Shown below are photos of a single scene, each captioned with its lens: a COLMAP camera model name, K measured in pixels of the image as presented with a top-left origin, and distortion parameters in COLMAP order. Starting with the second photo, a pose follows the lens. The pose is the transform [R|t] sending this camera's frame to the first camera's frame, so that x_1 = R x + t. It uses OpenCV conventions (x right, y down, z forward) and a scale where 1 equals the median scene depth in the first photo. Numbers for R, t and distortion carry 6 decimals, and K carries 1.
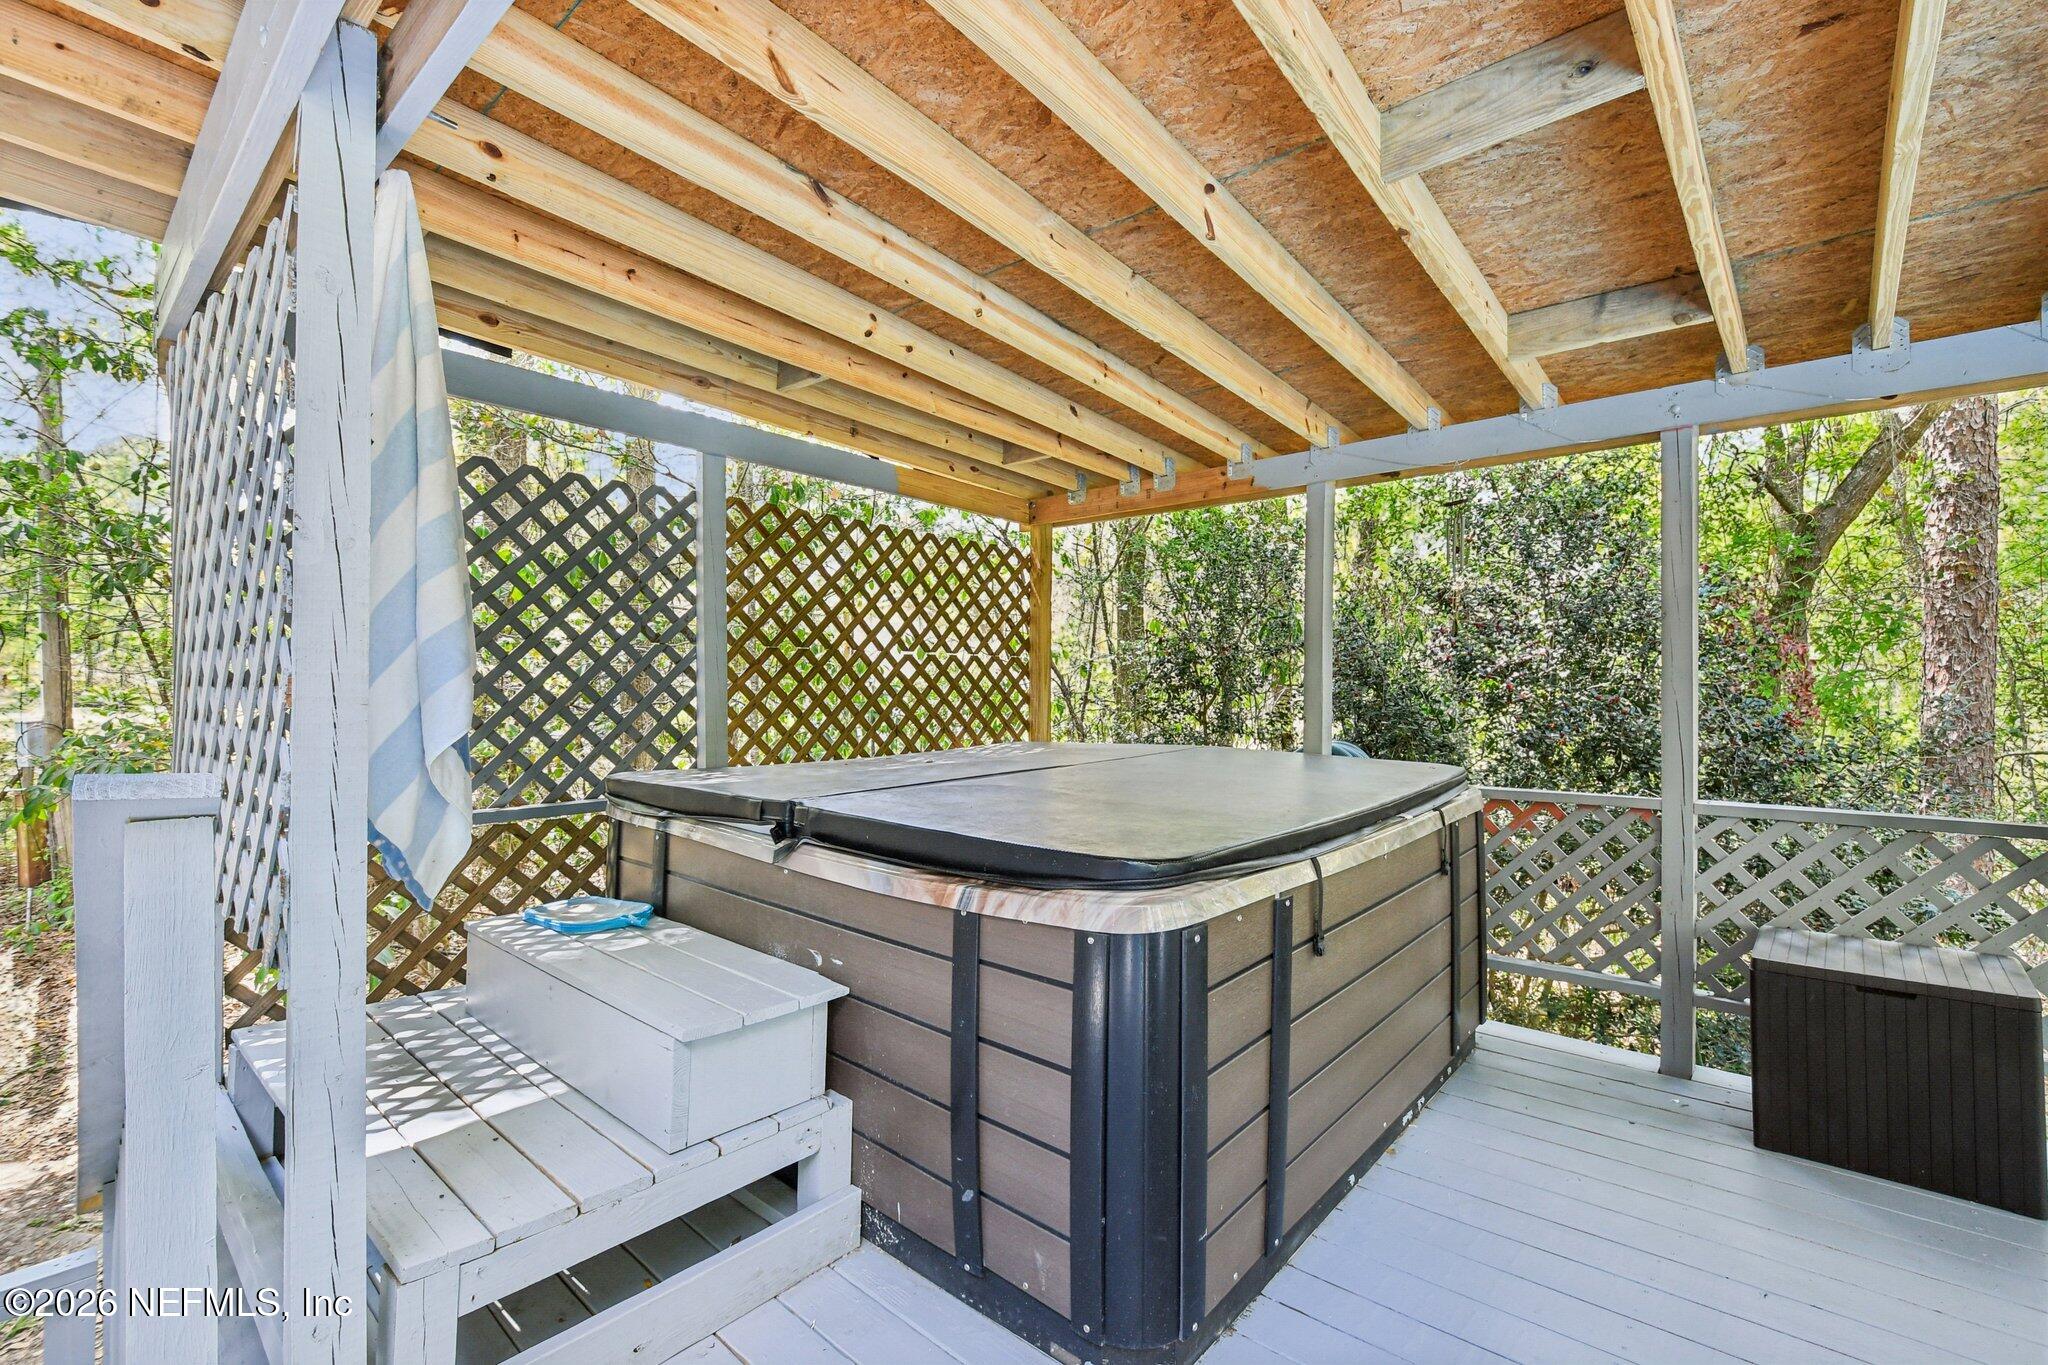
lens RADIAL K [[908.0, 0, 1024.0], [0, 908.0, 682.5], [0, 0, 1]] dist [0.060325, 0.000023]
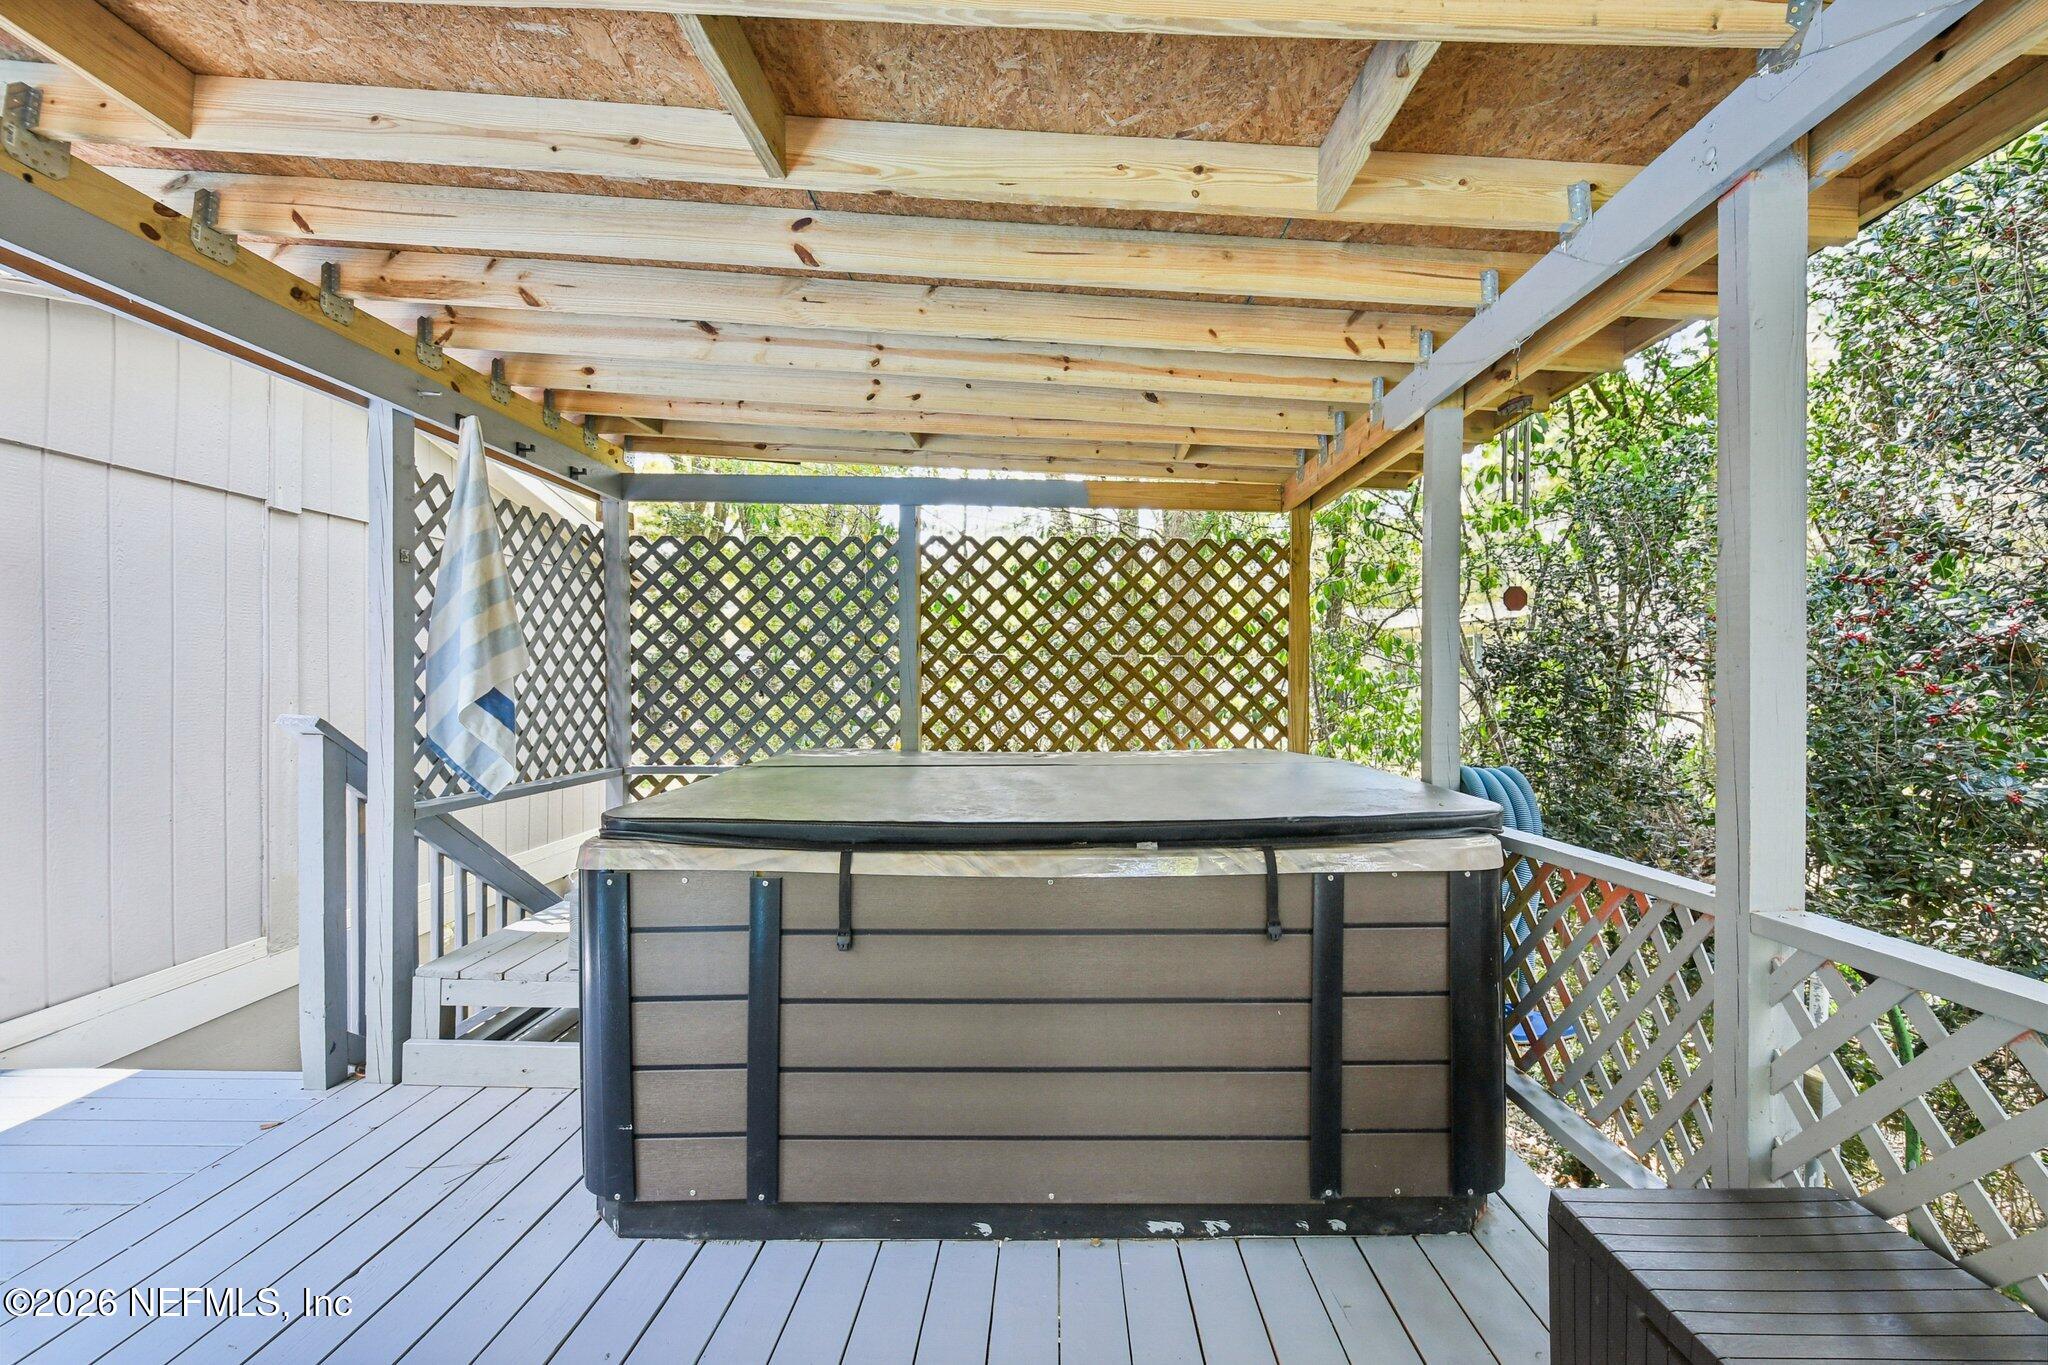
lens RADIAL K [[892.1, 0, 1053.8], [0, 892.1, 686.0], [0, 0, 1]] dist [-0.001144, 0.000132]
pose [[0.664801, -0.000696, -0.747020, 0.713647], [-0.000076, 0.999999, -0.001000, 0.002700], [0.747021, 0.000722, 0.664801, 0.324101]]
